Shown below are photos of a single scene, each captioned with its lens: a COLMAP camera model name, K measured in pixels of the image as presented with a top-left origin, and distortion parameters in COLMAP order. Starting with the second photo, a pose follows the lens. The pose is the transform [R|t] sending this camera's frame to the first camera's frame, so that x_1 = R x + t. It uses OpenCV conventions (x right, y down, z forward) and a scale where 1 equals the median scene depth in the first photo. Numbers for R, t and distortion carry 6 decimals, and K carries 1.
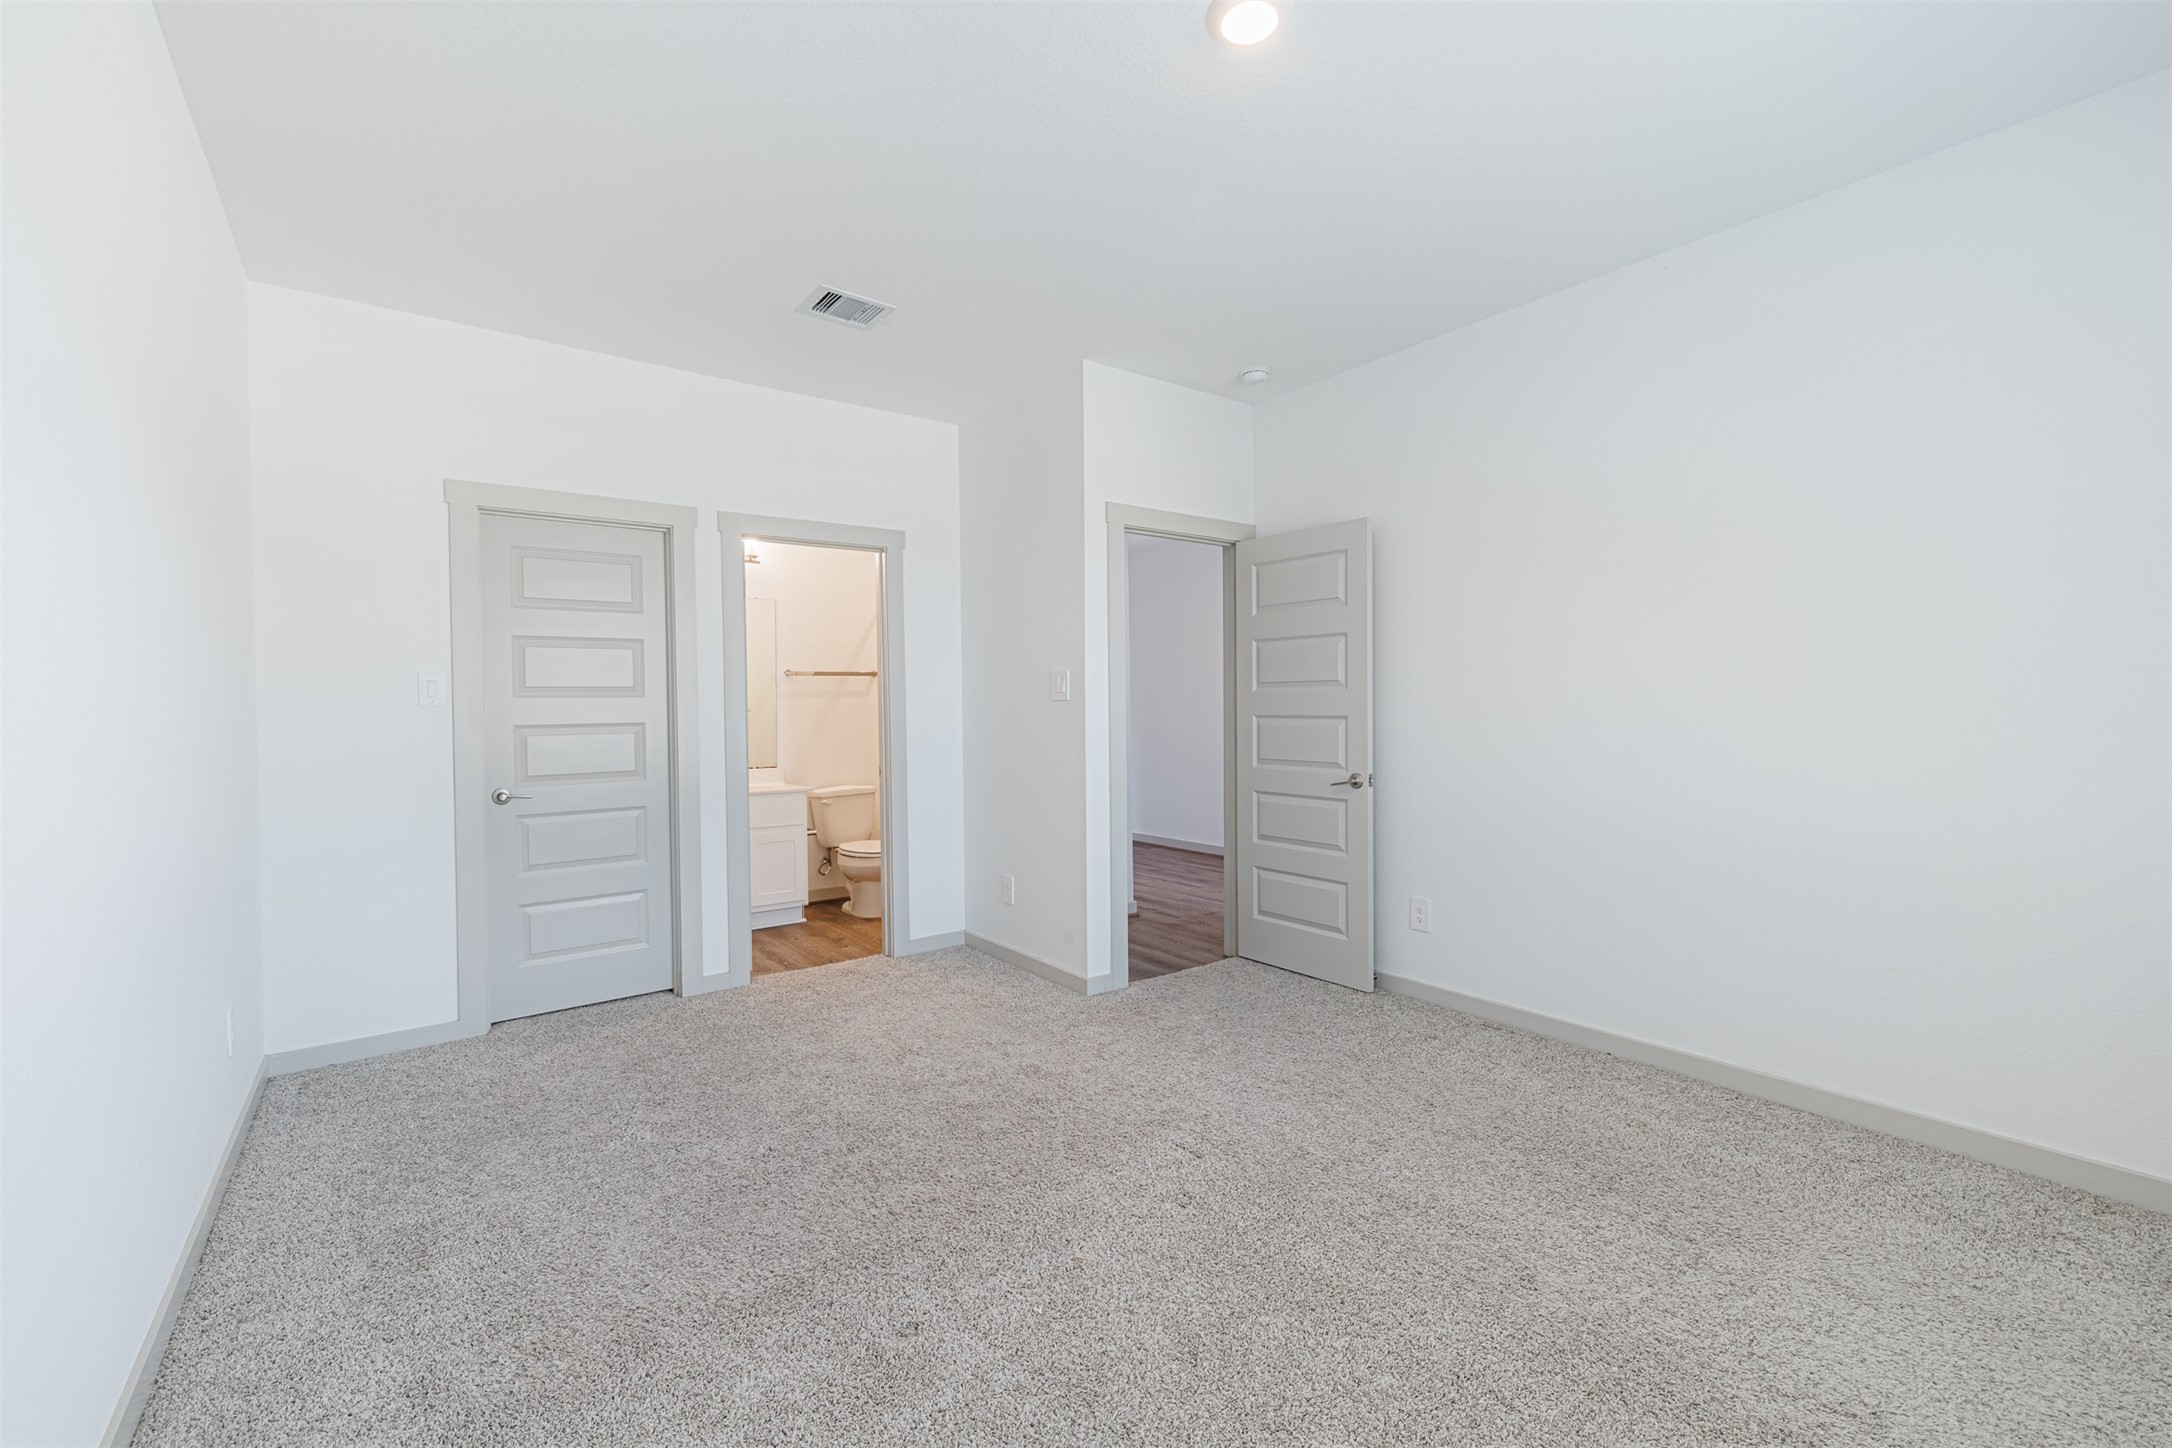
lens RADIAL K [[907.1, 0, 1086.0], [0, 907.1, 724.0], [0, 0, 1]] dist [-0.000047, -0.000022]
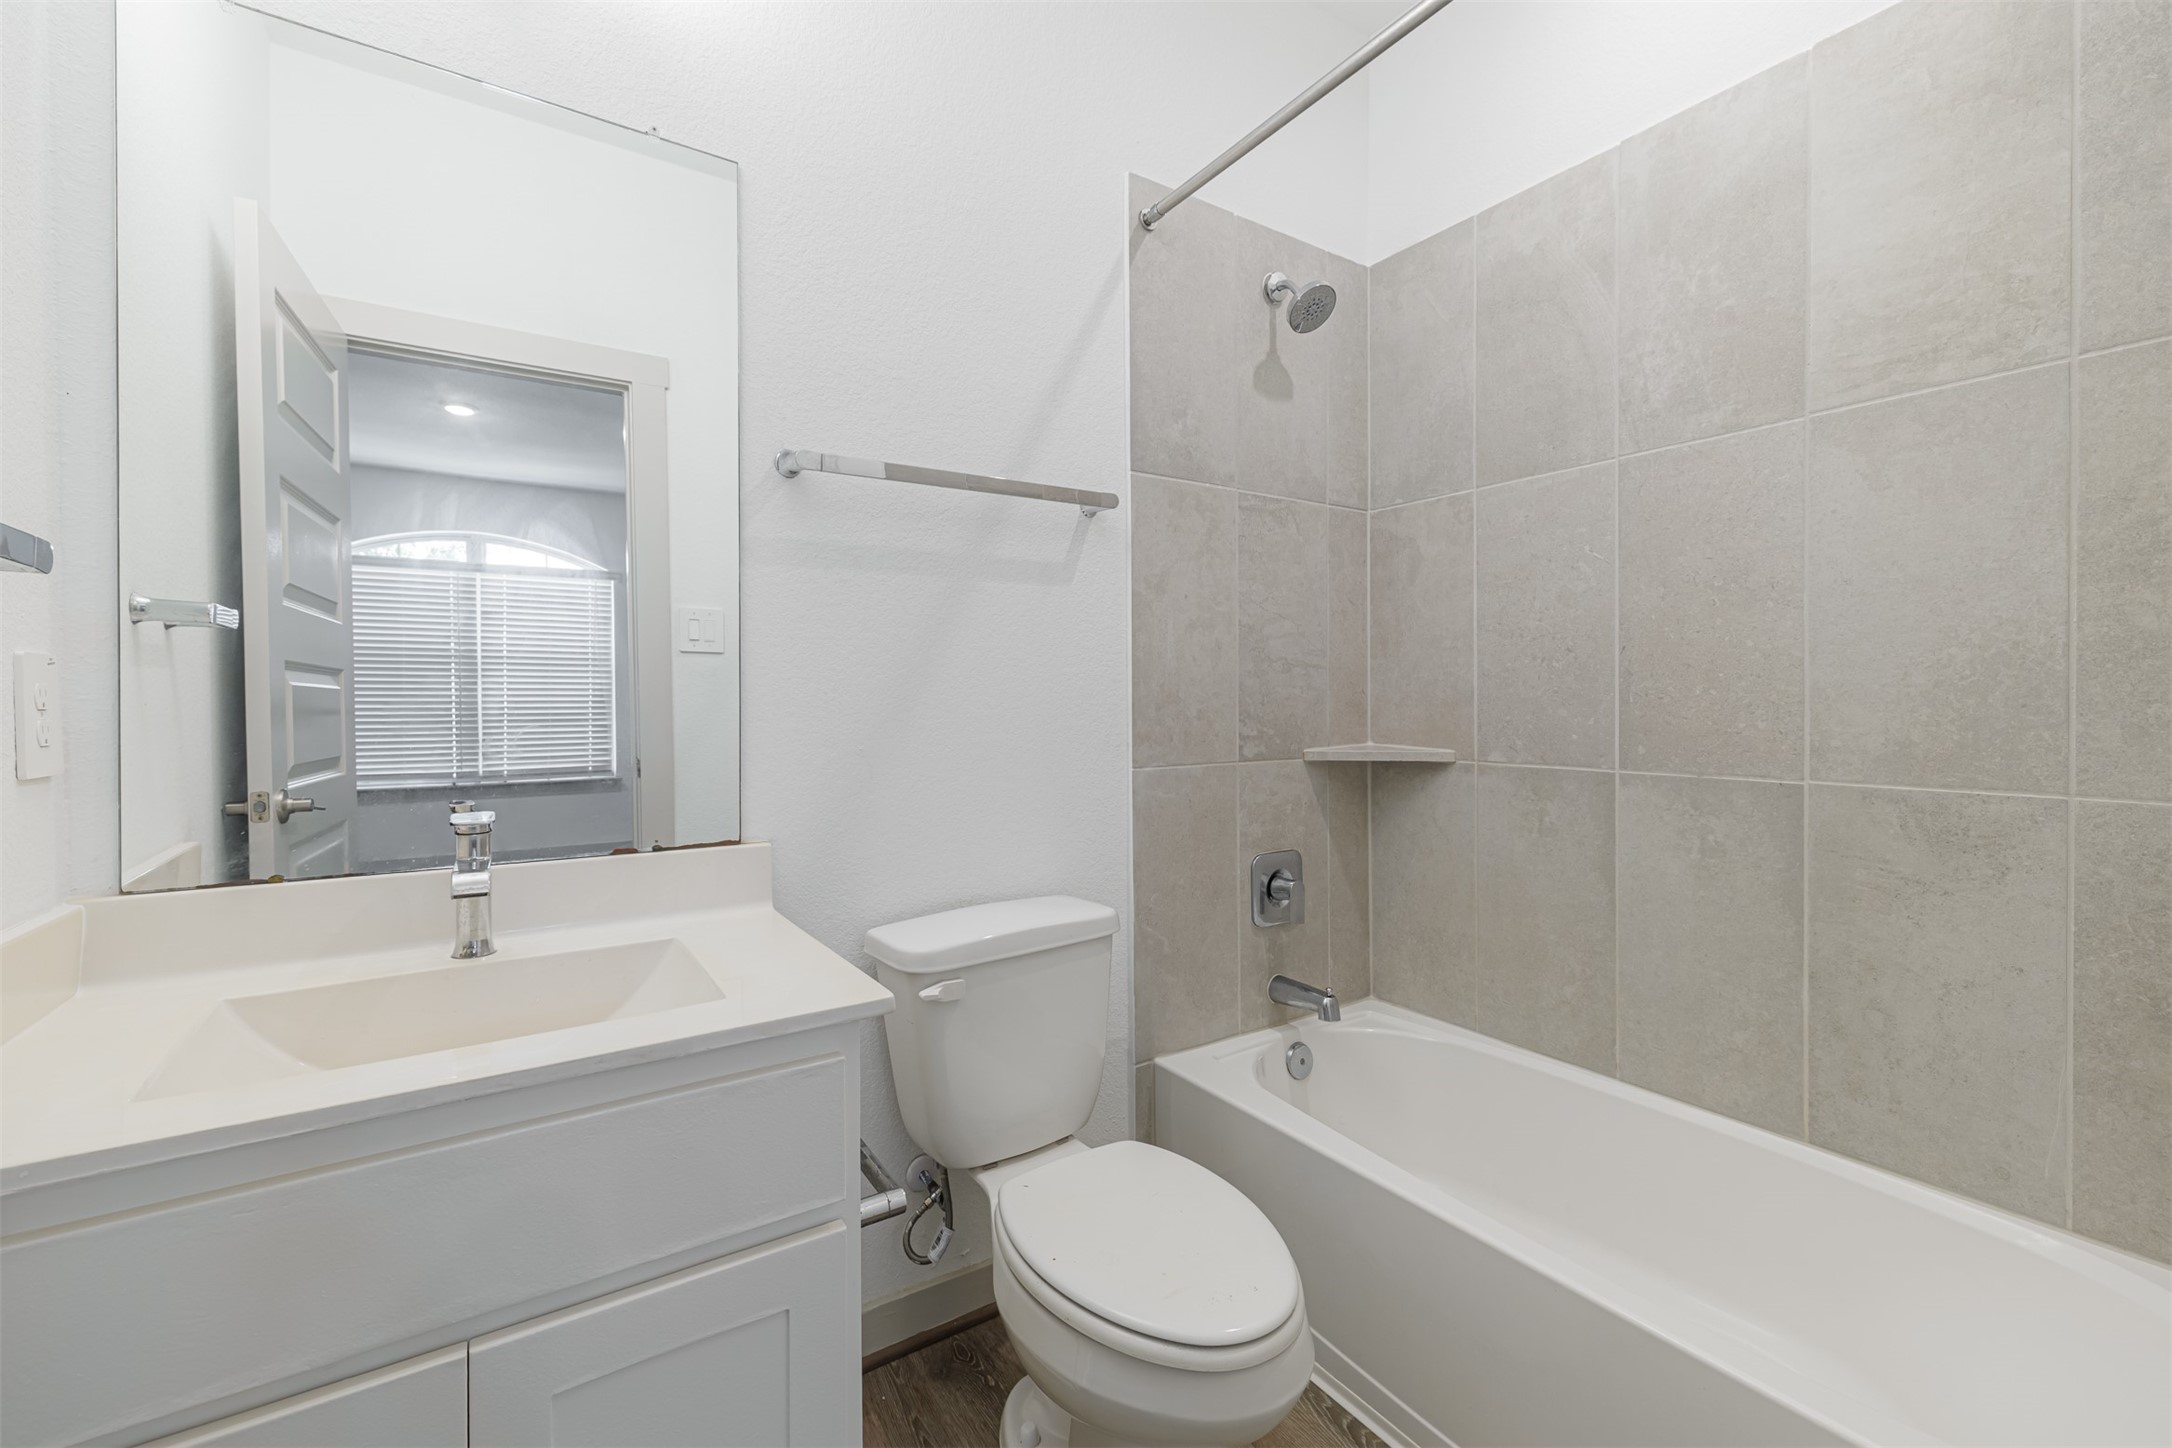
lens RADIAL K [[907.1, 0, 1086.0], [0, 907.1, 724.0], [0, 0, 1]] dist [-0.000047, -0.000022]
pose [[0.998555, 0.002001, -0.053710, -0.231703], [-0.001793, 0.999991, 0.003914, 0.013547], [0.053718, -0.003812, 0.998549, 0.753552]]
